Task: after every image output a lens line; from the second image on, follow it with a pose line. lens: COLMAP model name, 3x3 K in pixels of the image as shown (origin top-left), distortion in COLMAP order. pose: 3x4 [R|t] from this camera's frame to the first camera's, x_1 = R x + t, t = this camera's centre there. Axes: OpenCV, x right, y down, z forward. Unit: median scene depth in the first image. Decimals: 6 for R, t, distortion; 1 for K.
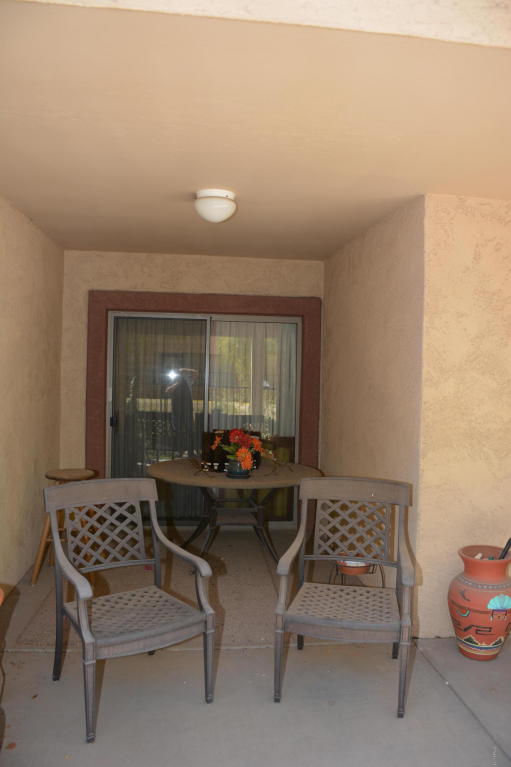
lens RADIAL K [[592.0, 0, 261.9], [0, 592.0, 383.7], [0, 0, 1]] dist [-0.151140, 0.087431]
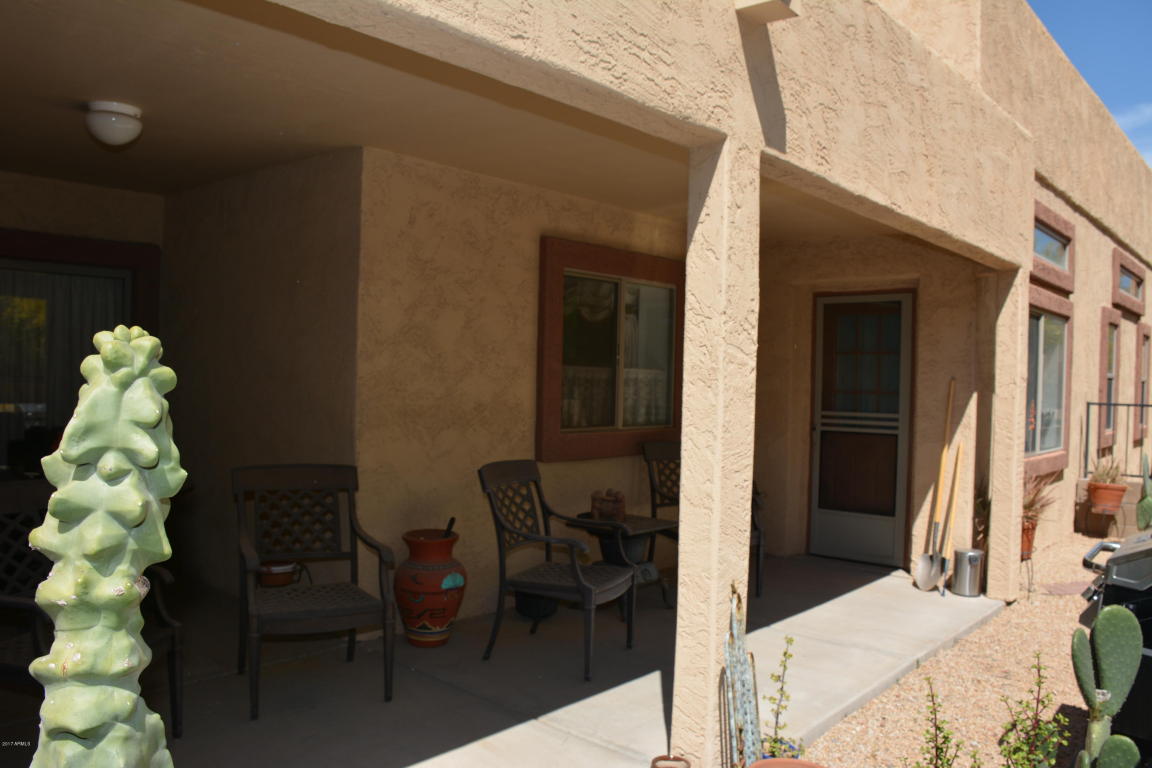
lens RADIAL K [[889.2, 0, 566.2], [0, 889.2, 384.2], [0, 0, 1]] dist [-0.151140, 0.087431]
pose [[0.753539, -0.011758, 0.657297, -0.376754], [0.003599, 0.999899, 0.013761, 0.024420], [-0.657393, -0.008004, 0.753506, -0.235453]]
